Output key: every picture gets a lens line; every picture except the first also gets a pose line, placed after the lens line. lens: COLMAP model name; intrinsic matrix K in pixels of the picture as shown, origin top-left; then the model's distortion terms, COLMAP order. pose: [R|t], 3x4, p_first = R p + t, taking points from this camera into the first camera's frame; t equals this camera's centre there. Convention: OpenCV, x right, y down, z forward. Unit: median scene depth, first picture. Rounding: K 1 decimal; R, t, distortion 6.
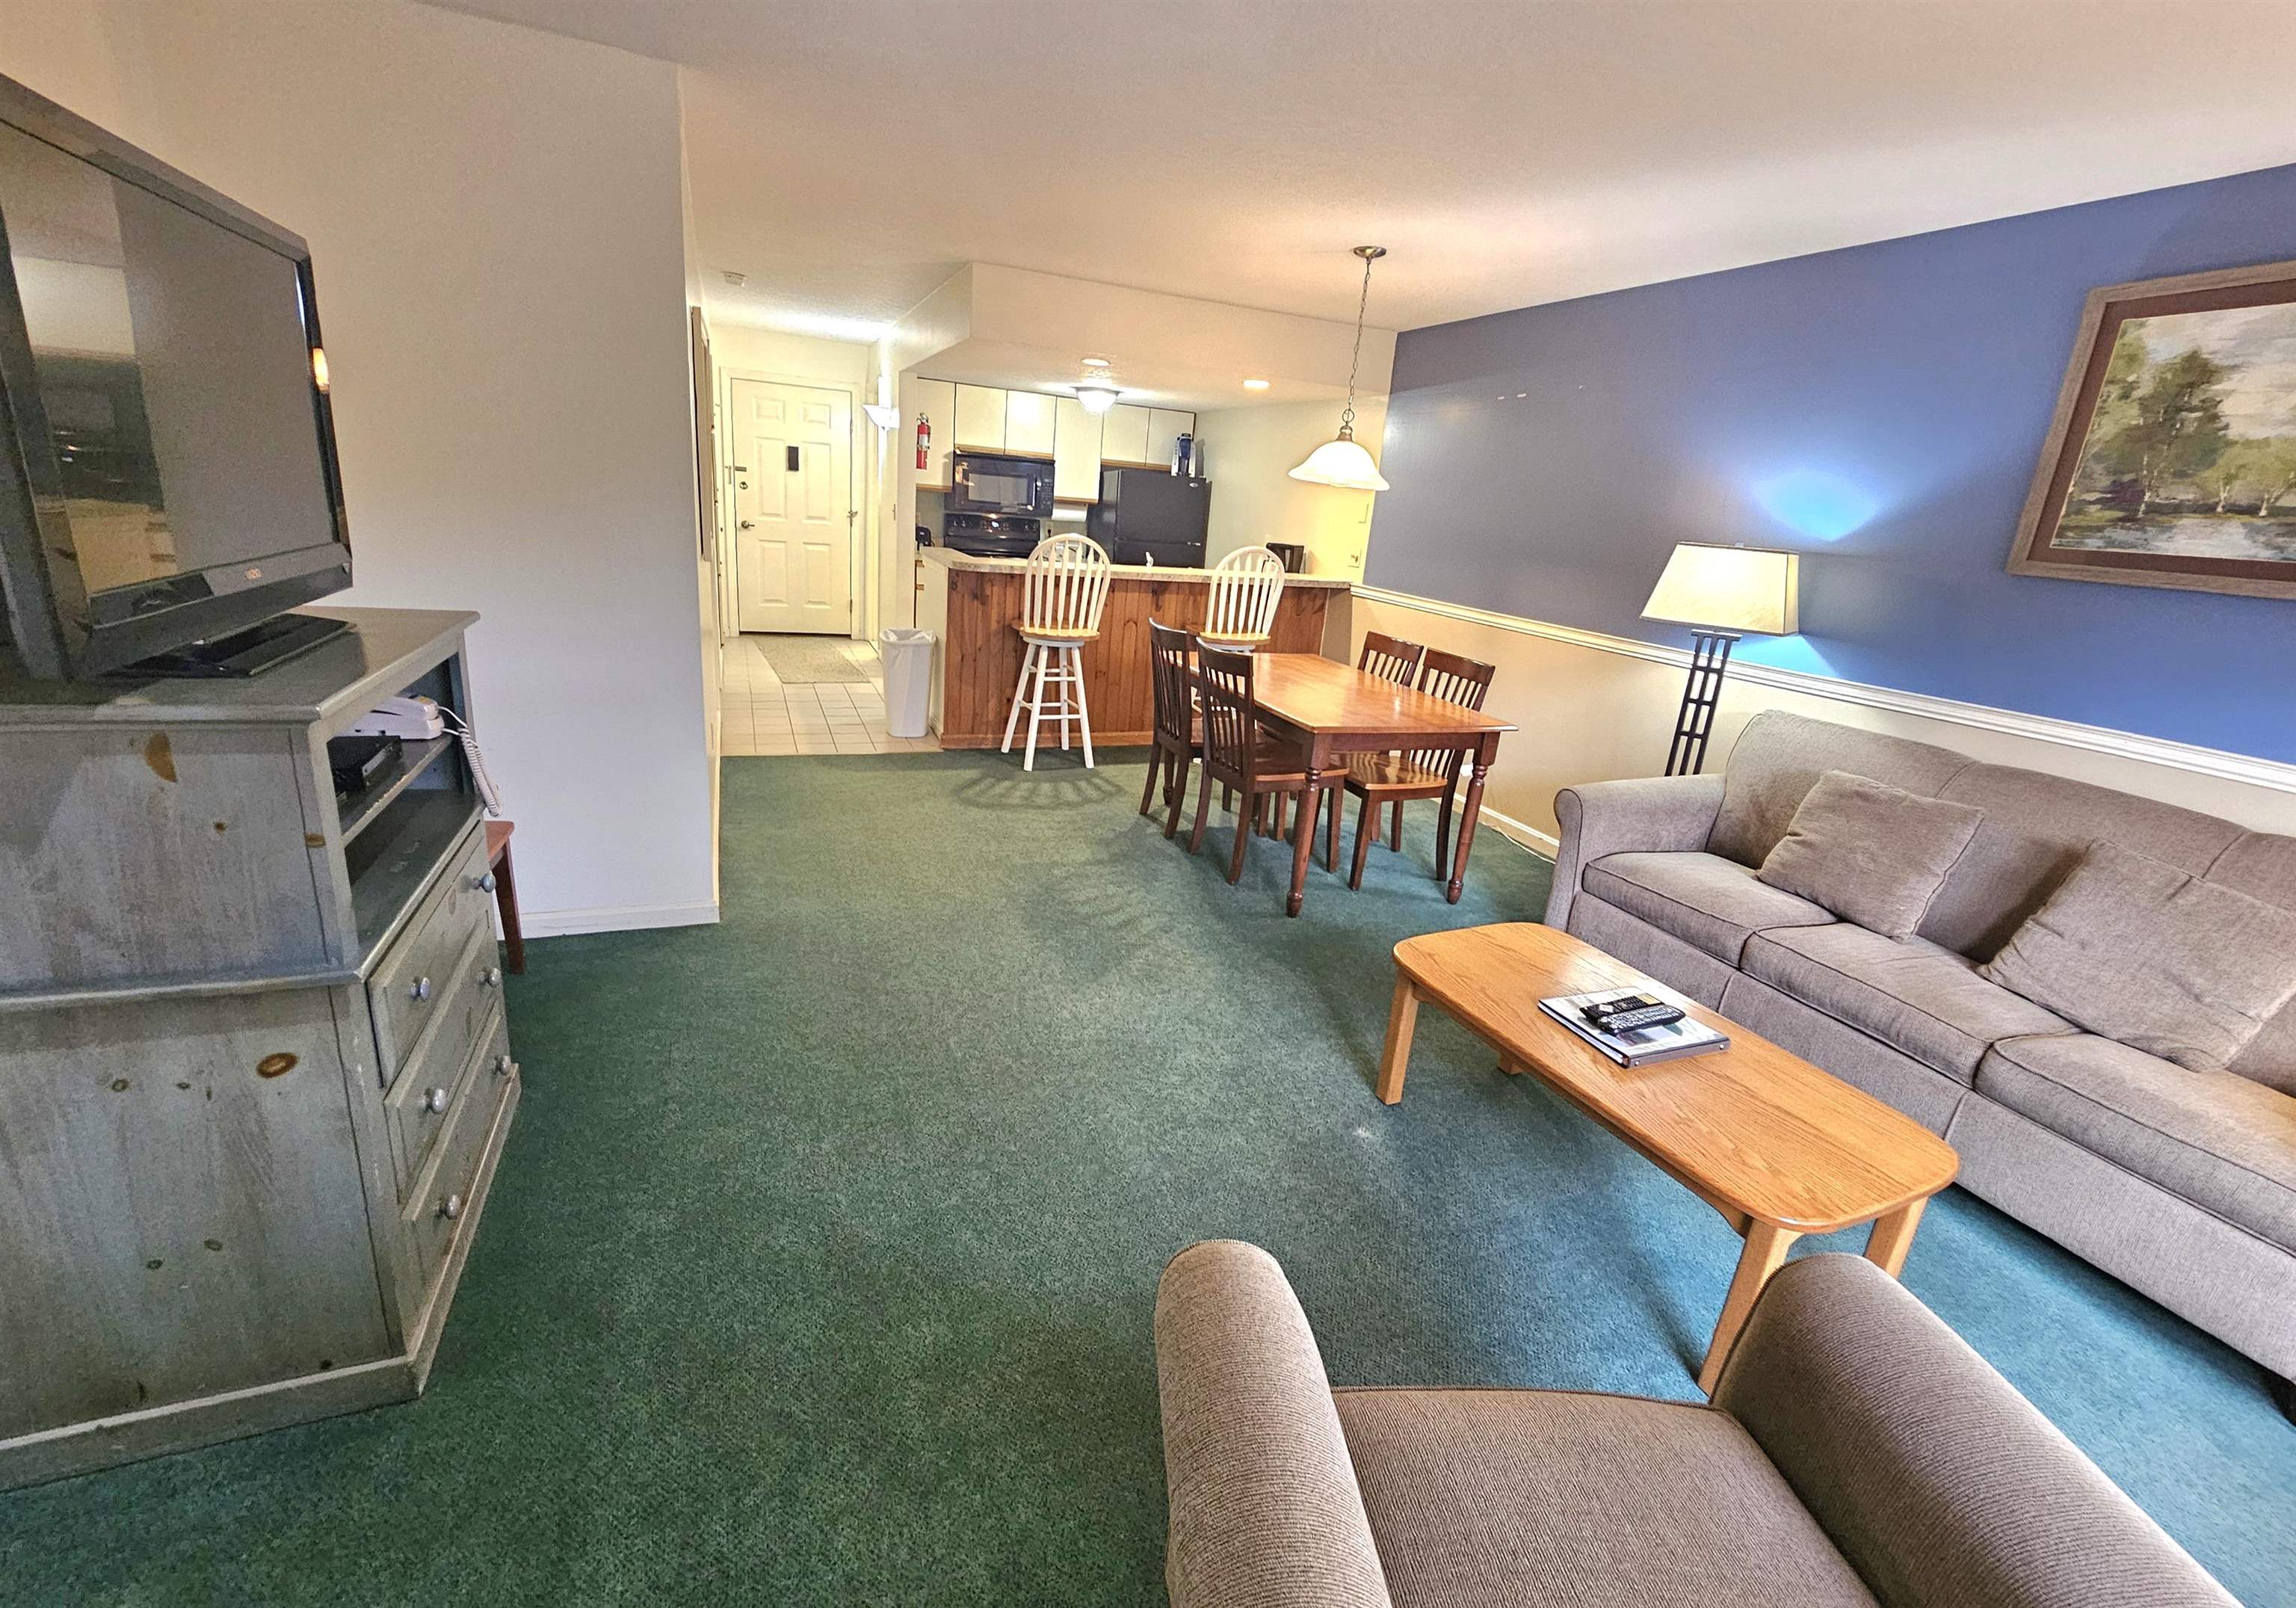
lens RADIAL K [[954.7, 0, 1141.1], [0, 954.7, 778.8], [0, 0, 1]] dist [-0.002342, 0.000314]
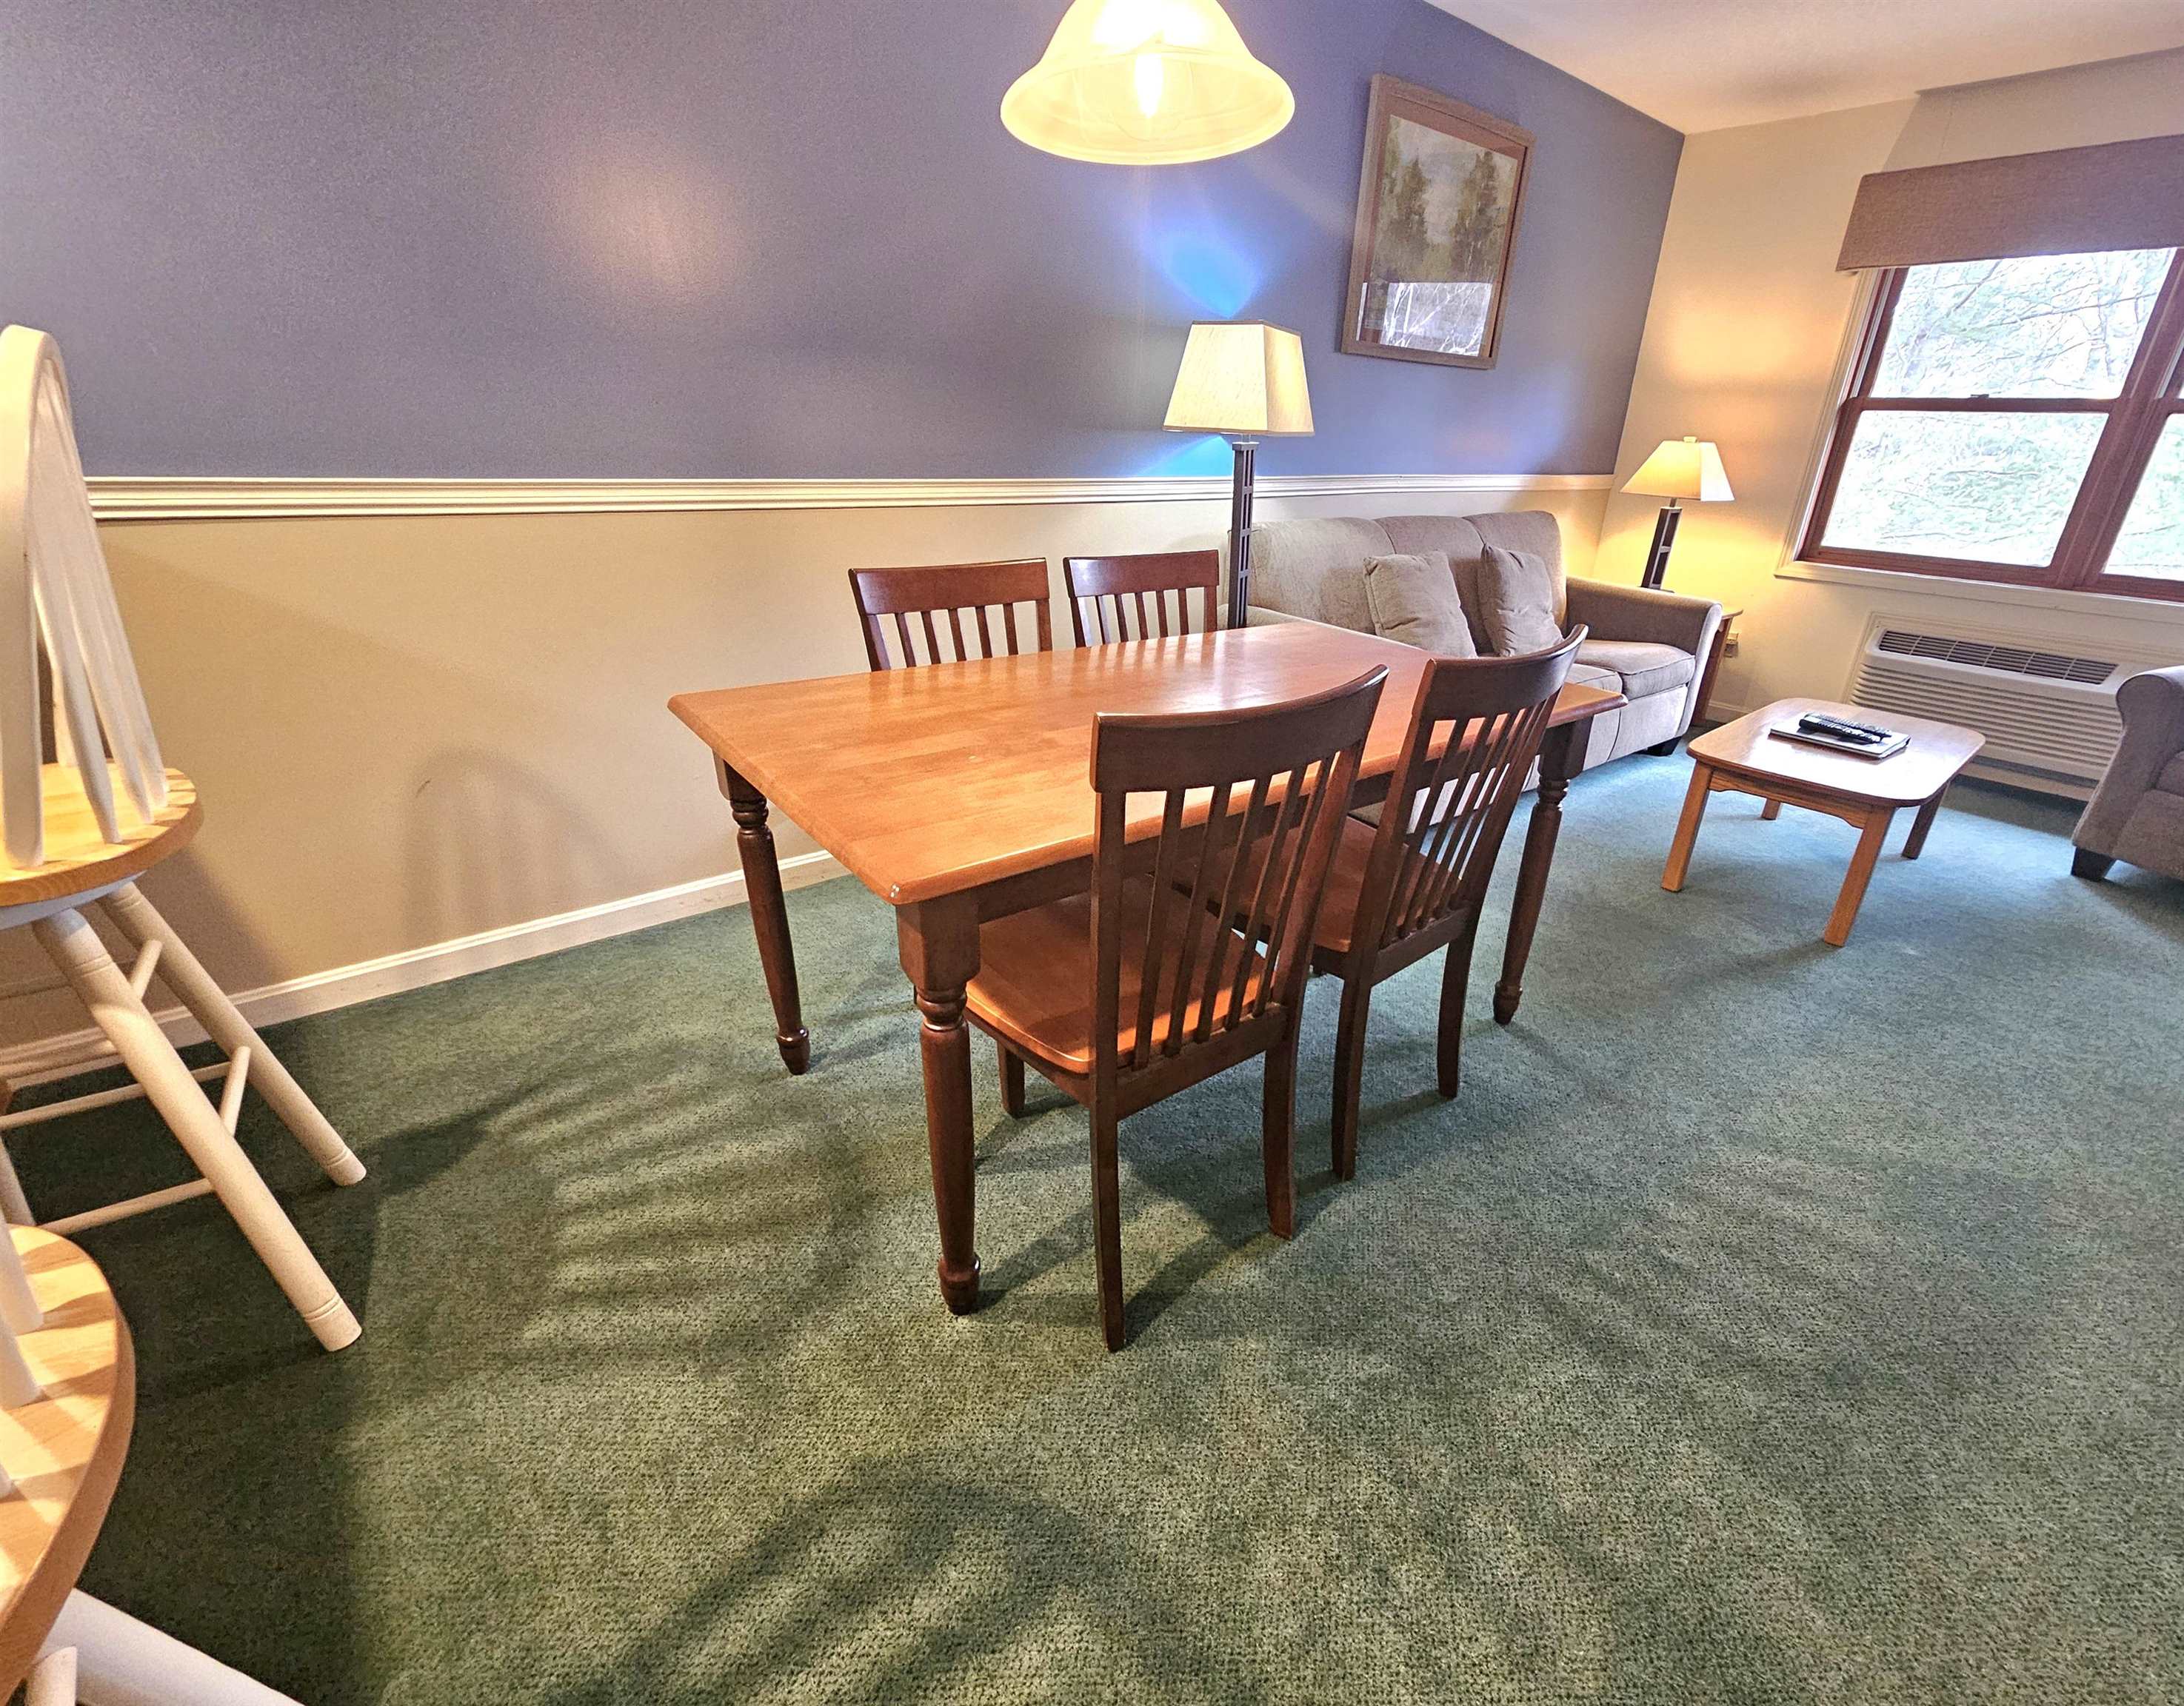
lens RADIAL K [[962.3, 0, 1186.8], [0, 962.3, 875.2], [0, 0, 1]] dist [-0.006771, 0.002605]
pose [[-0.316855, -0.480508, 0.817750, -0.156979], [0.210883, 0.804903, 0.554671, -0.210663], [-0.924733, 0.348200, -0.153706, 0.848150]]
